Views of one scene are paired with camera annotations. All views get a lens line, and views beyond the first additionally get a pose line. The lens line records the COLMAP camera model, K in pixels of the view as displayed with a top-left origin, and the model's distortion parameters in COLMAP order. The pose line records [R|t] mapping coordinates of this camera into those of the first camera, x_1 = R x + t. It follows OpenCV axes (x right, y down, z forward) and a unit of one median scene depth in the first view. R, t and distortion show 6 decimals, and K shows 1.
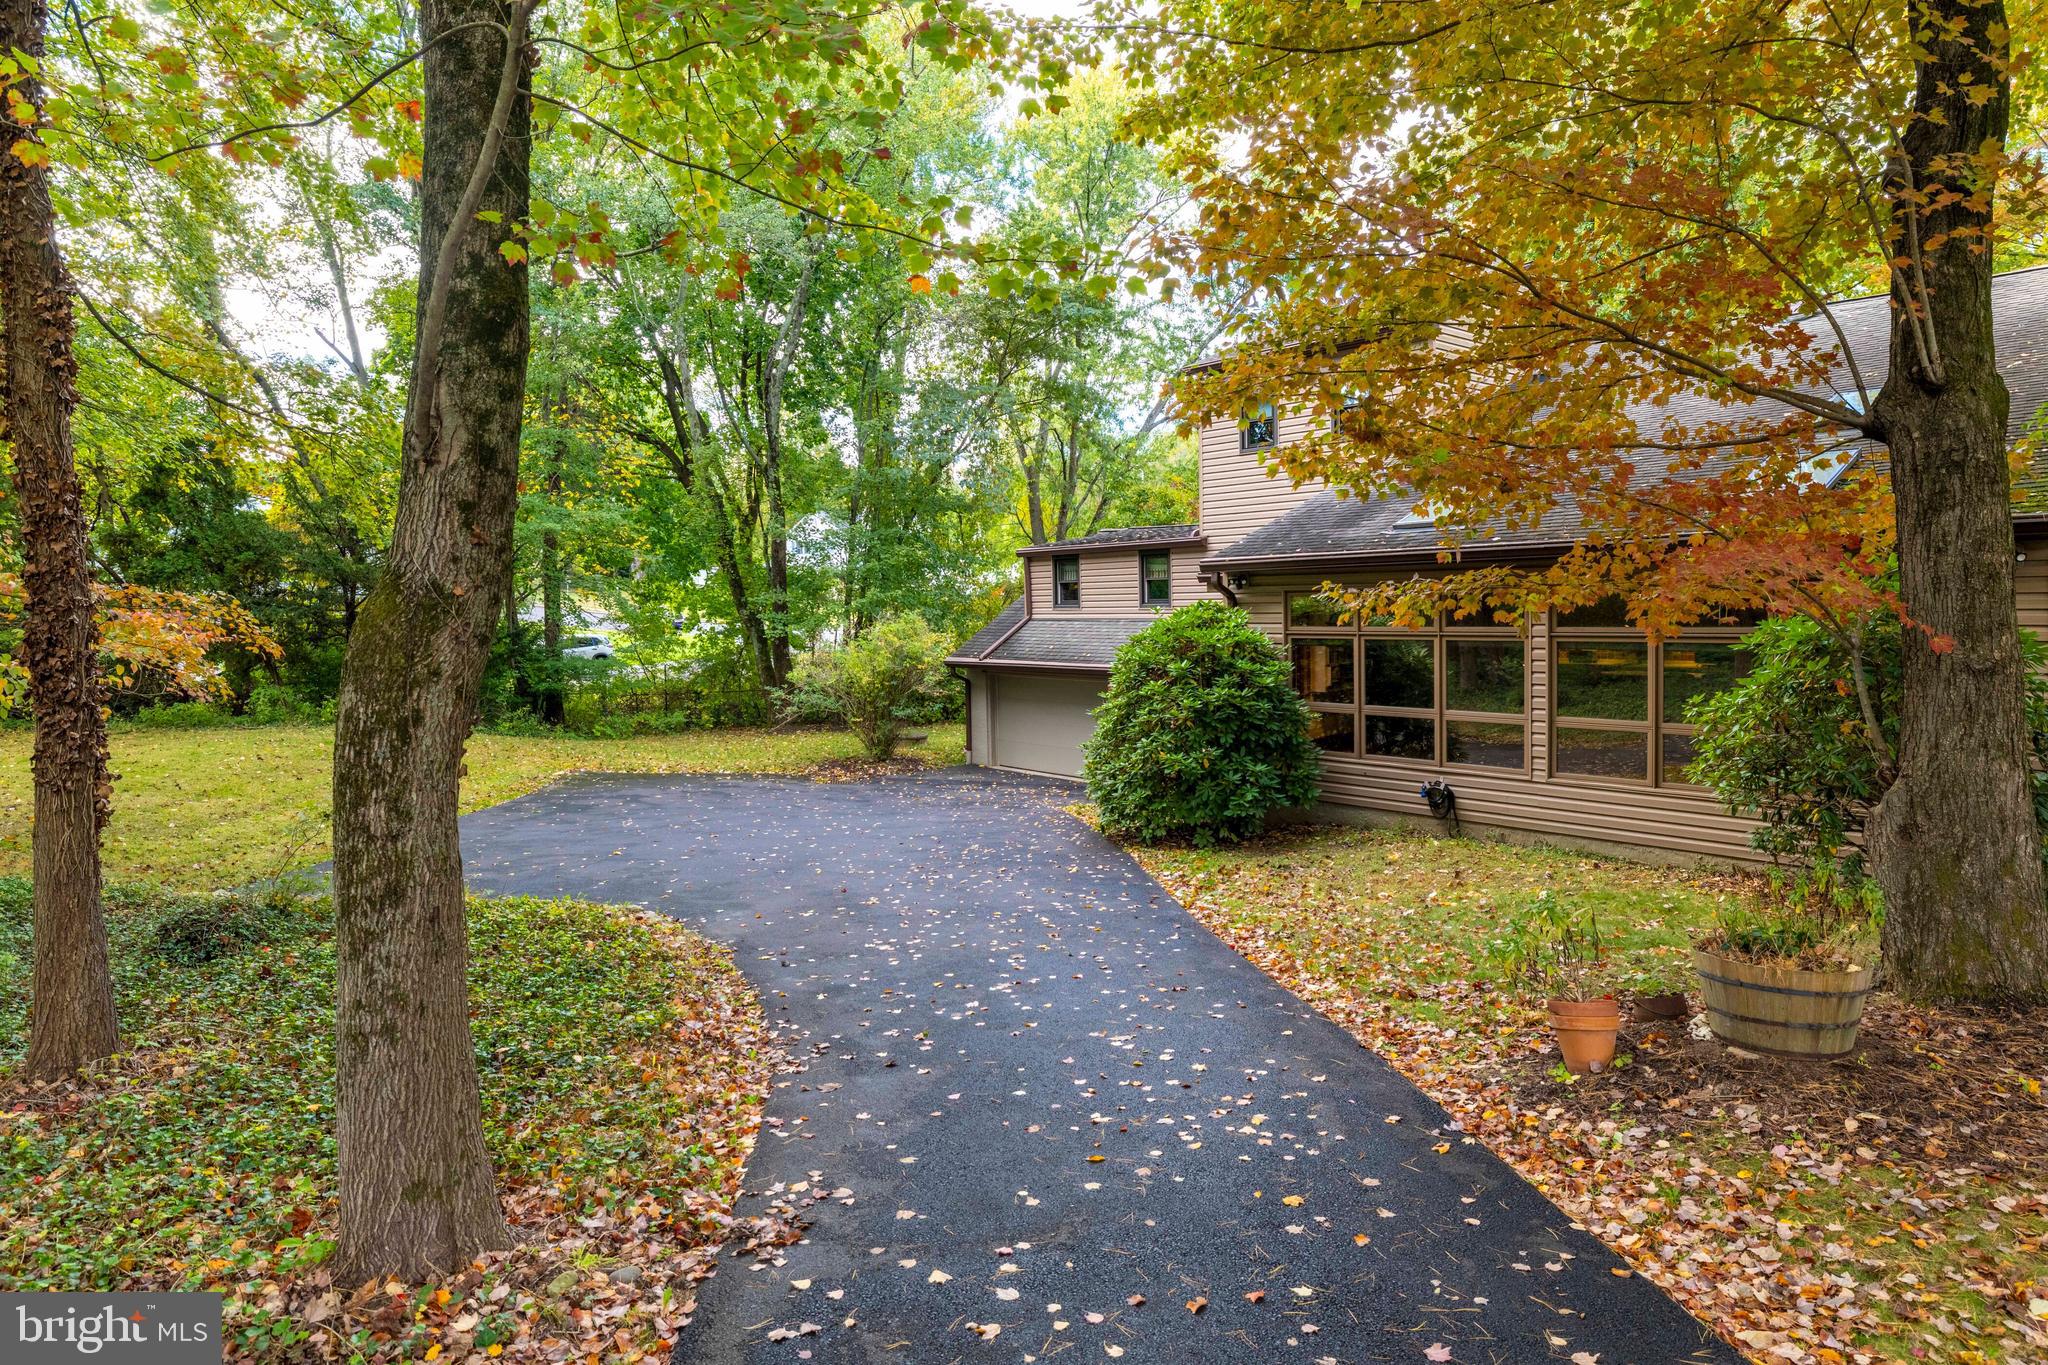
lens RADIAL K [[944.2, 0, 1024.5], [0, 944.2, 675.1], [0, 0, 1]] dist [0.003997, 0.000998]
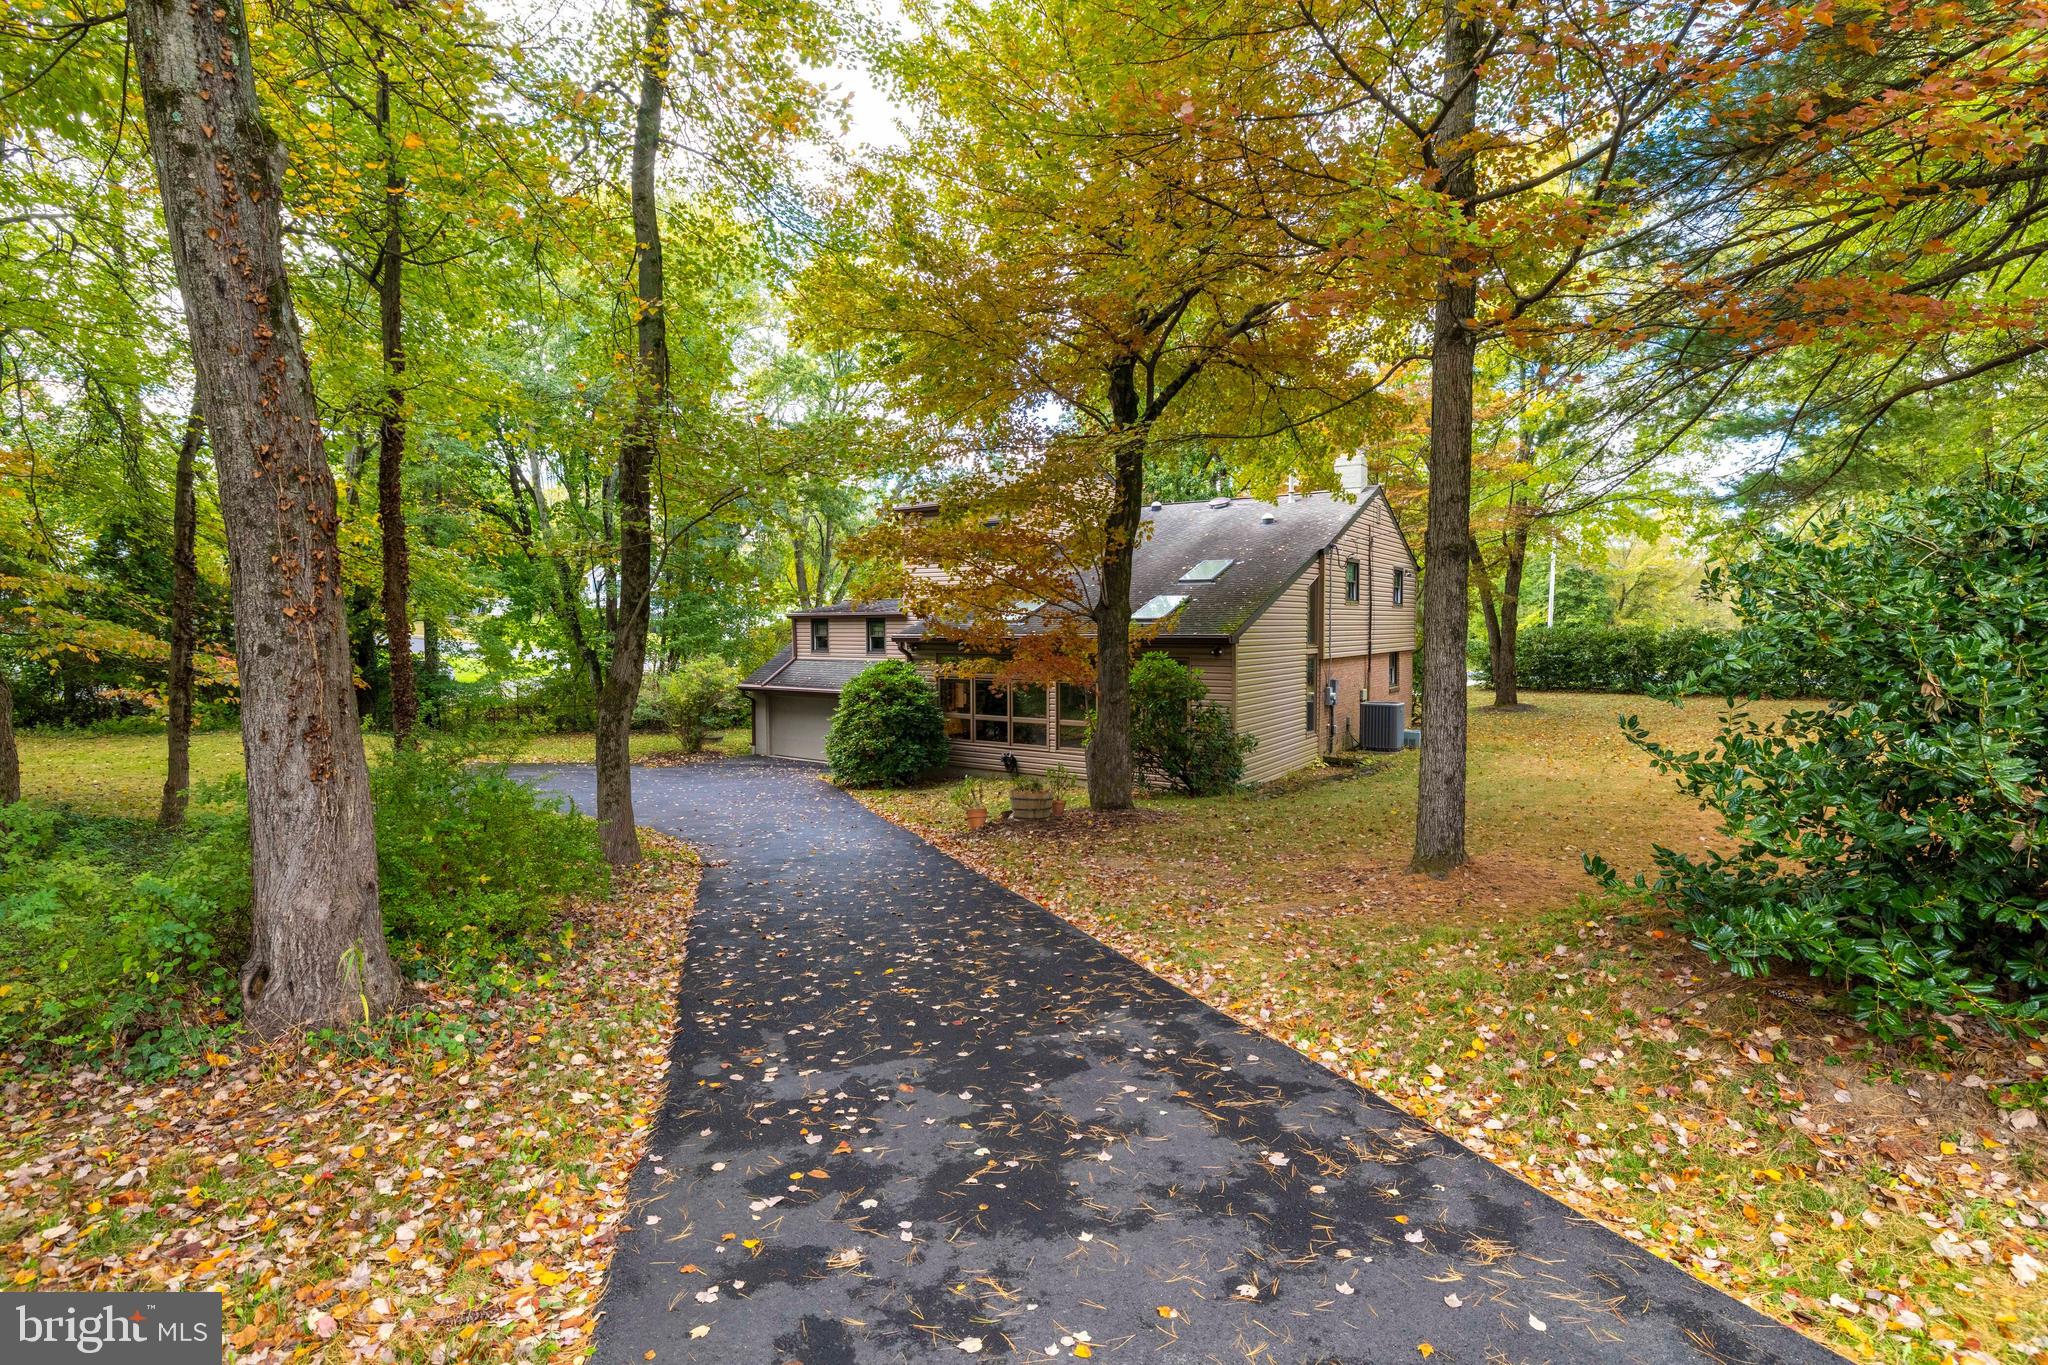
lens RADIAL K [[944.2, 0, 1022.0], [0, 944.2, 686.2], [0, 0, 1]] dist [0.003997, 0.000998]
pose [[0.971350, 0.004733, 0.237605, -0.001358], [-0.004806, 0.999988, -0.000272, -0.017719], [-0.237604, -0.000878, 0.971362, -0.602961]]
